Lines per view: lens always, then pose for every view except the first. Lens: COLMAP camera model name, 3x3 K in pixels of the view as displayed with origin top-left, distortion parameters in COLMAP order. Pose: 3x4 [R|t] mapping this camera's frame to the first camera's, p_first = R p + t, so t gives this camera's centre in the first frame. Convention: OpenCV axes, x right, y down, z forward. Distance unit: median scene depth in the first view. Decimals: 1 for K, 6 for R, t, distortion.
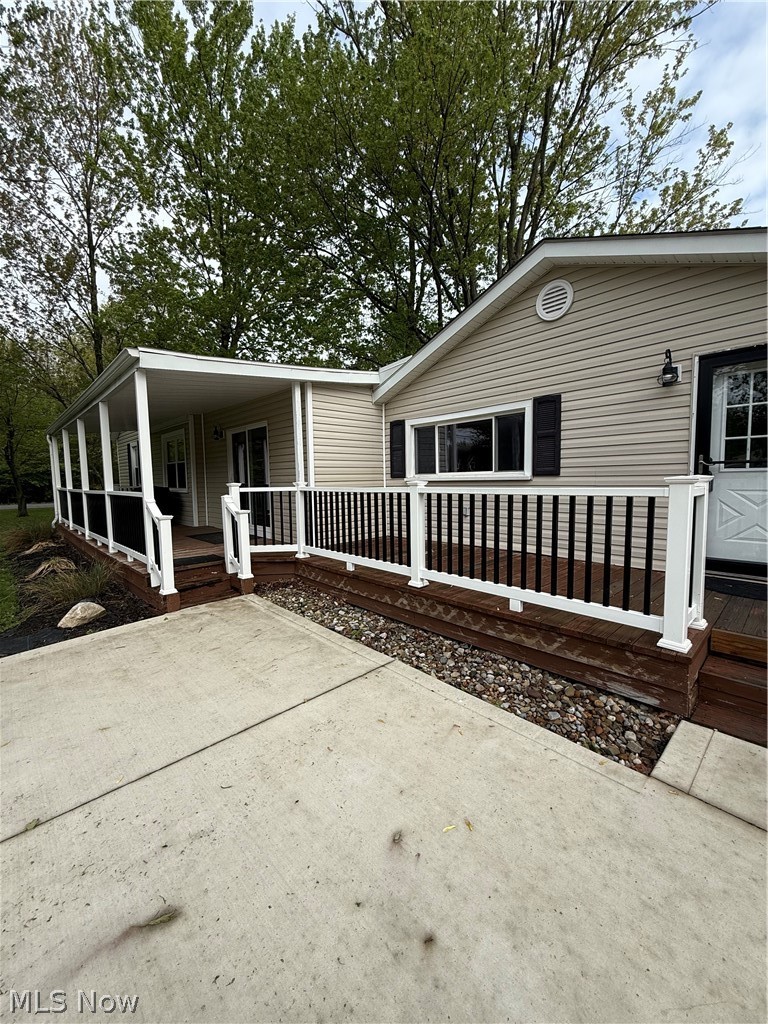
lens RADIAL K [[406.3, 0, 381.9], [0, 406.3, 511.6], [0, 0, 1]] dist [-0.000980, 0.000169]
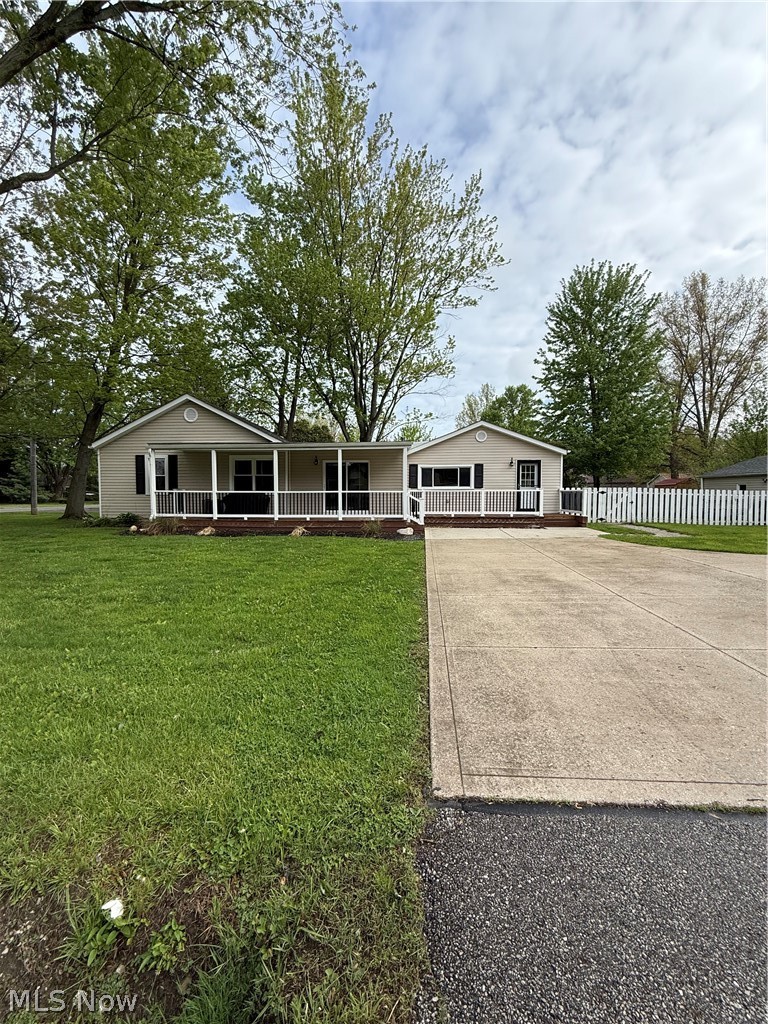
lens RADIAL K [[403.2, 0, 384.0], [0, 403.2, 512.0], [0, 0, 1]] dist [-0.002007, 0.000159]
pose [[0.735193, -0.013536, 0.677723, -1.948937], [0.045036, 0.998567, -0.028911, 0.134154], [-0.676361, 0.051777, 0.734749, -0.703867]]
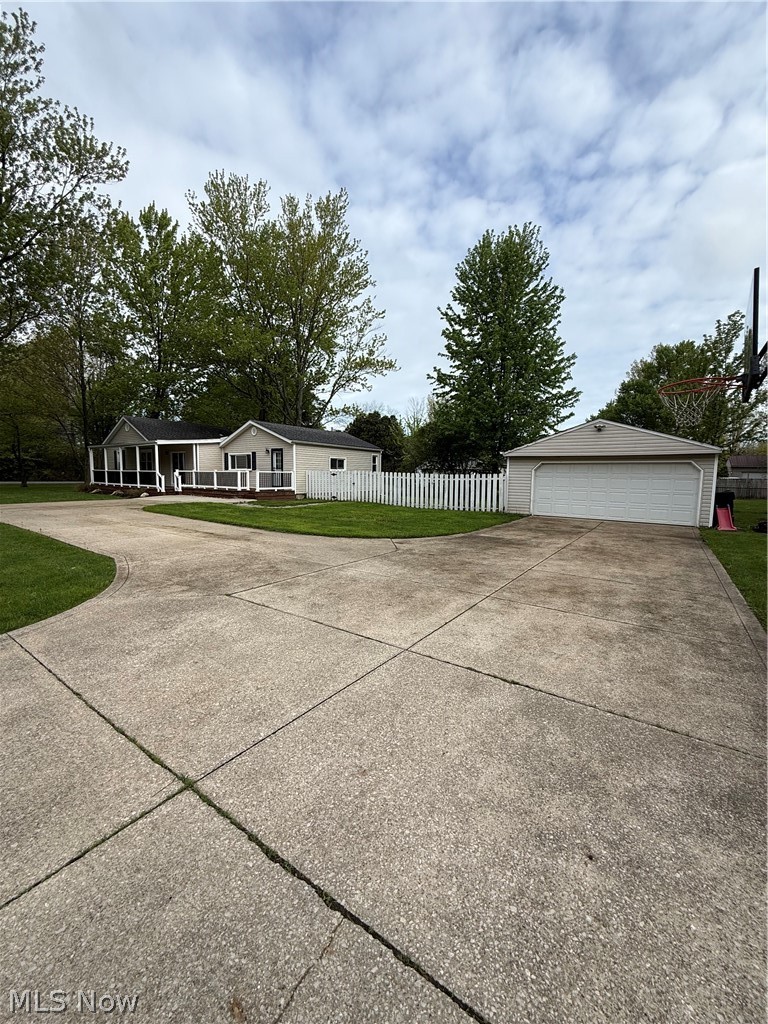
lens RADIAL K [[403.2, 0, 384.0], [0, 403.2, 512.0], [0, 0, 1]] dist [-0.002007, 0.000159]
pose [[0.981583, 0.013406, 0.190565, 0.796644], [-0.015070, 0.999860, 0.007282, 0.258974], [-0.190441, -0.010020, 0.981647, -2.941288]]
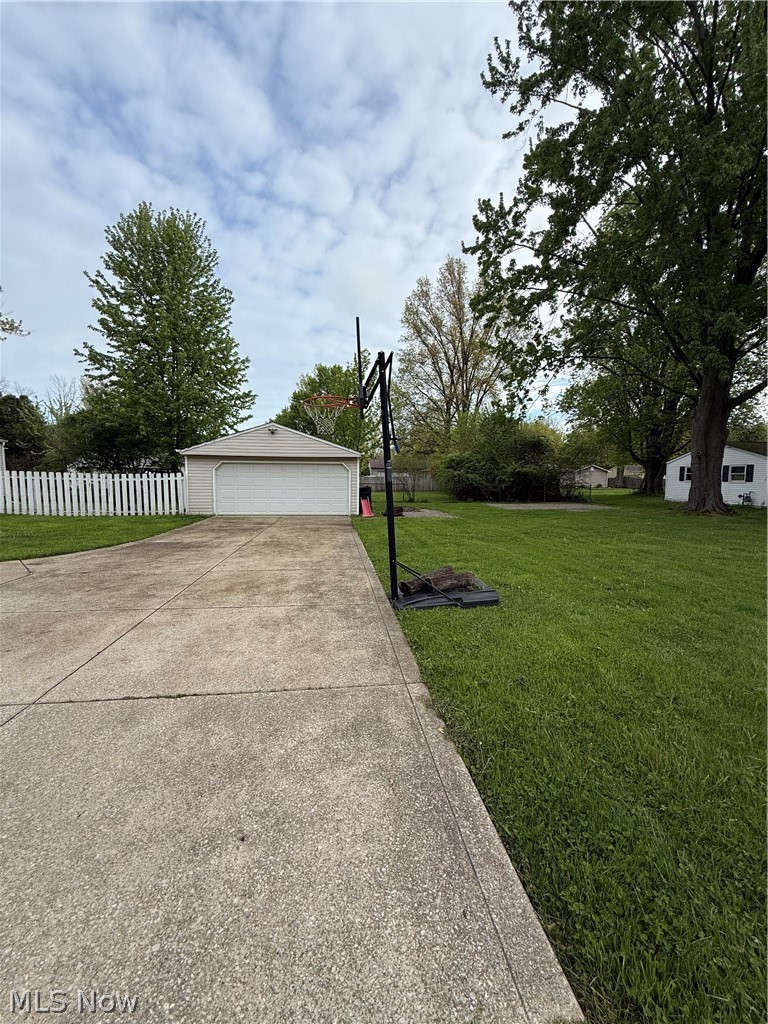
lens RADIAL K [[403.2, 0, 384.0], [0, 403.2, 512.0], [0, 0, 1]] dist [-0.002007, 0.000159]
pose [[0.603061, -0.045289, 0.796408, 0.834609], [0.046852, 0.998674, 0.021314, 0.258832], [-0.796318, 0.024459, 0.604383, -2.963305]]
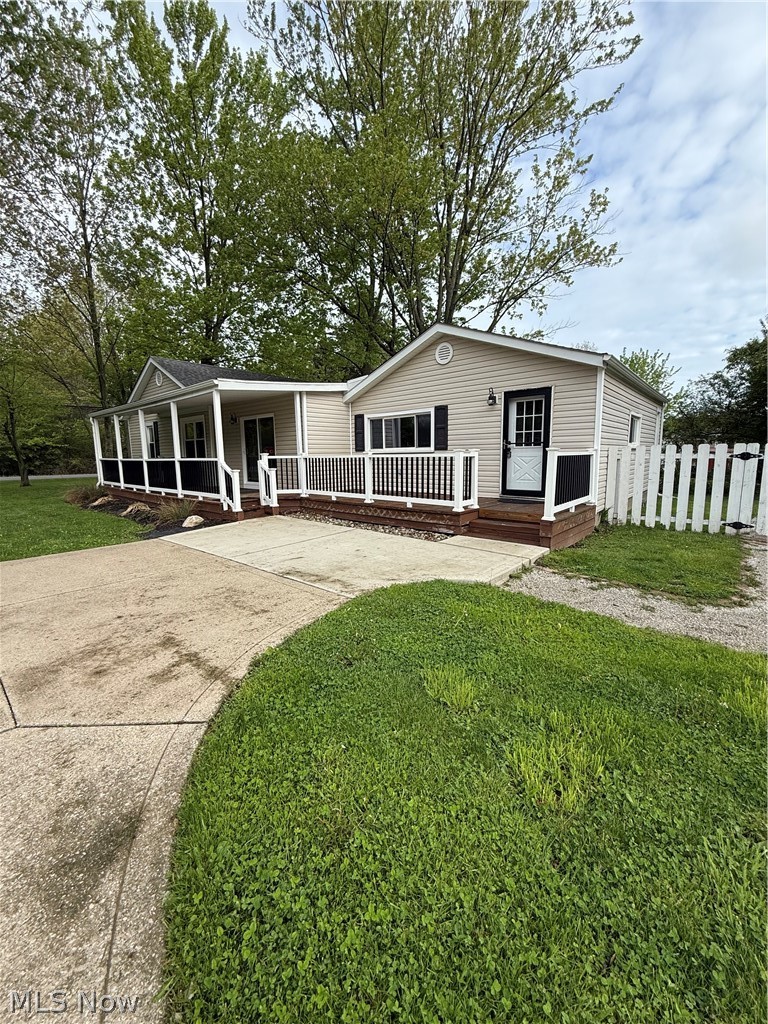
lens RADIAL K [[403.2, 0, 384.0], [0, 403.2, 512.0], [0, 0, 1]] dist [-0.002007, 0.000159]
pose [[0.995671, -0.009146, 0.092493, -0.015611], [0.003709, 0.998264, 0.058784, 0.068543], [-0.092870, -0.058187, 0.993977, -0.655768]]
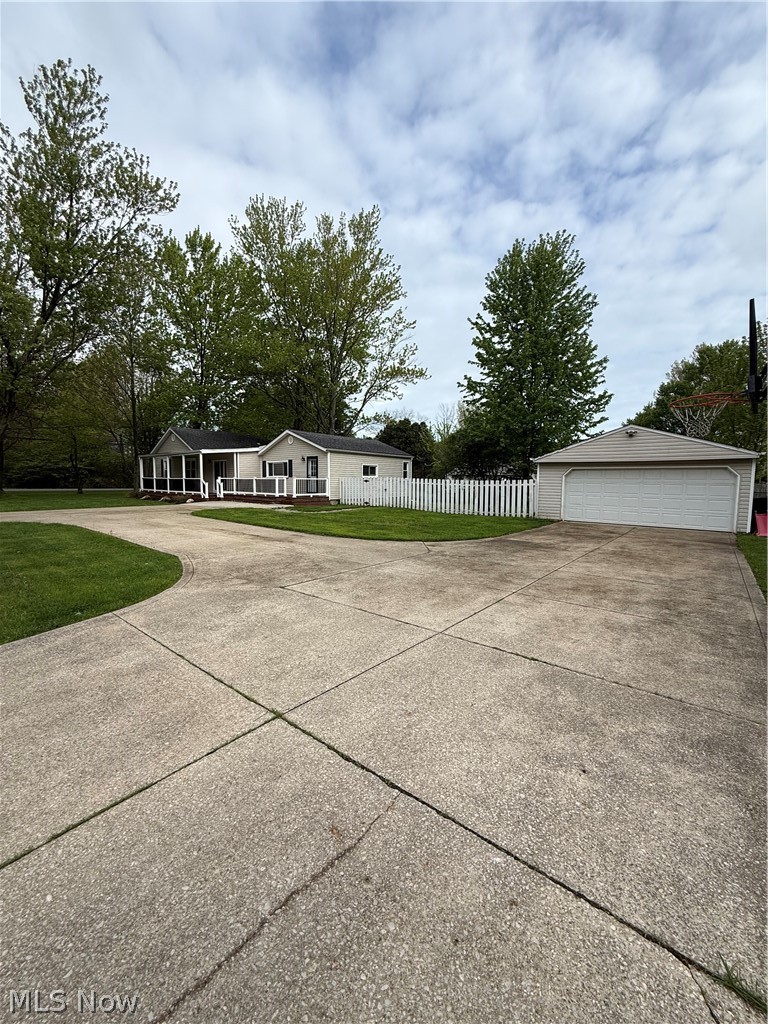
lens RADIAL K [[406.3, 0, 381.9], [0, 406.3, 511.6], [0, 0, 1]] dist [-0.000980, 0.000169]
pose [[0.993259, 0.018240, 0.114474, 0.760303], [-0.017448, 0.999816, -0.007916, 0.266343], [-0.114598, 0.005865, 0.993395, -3.053008]]
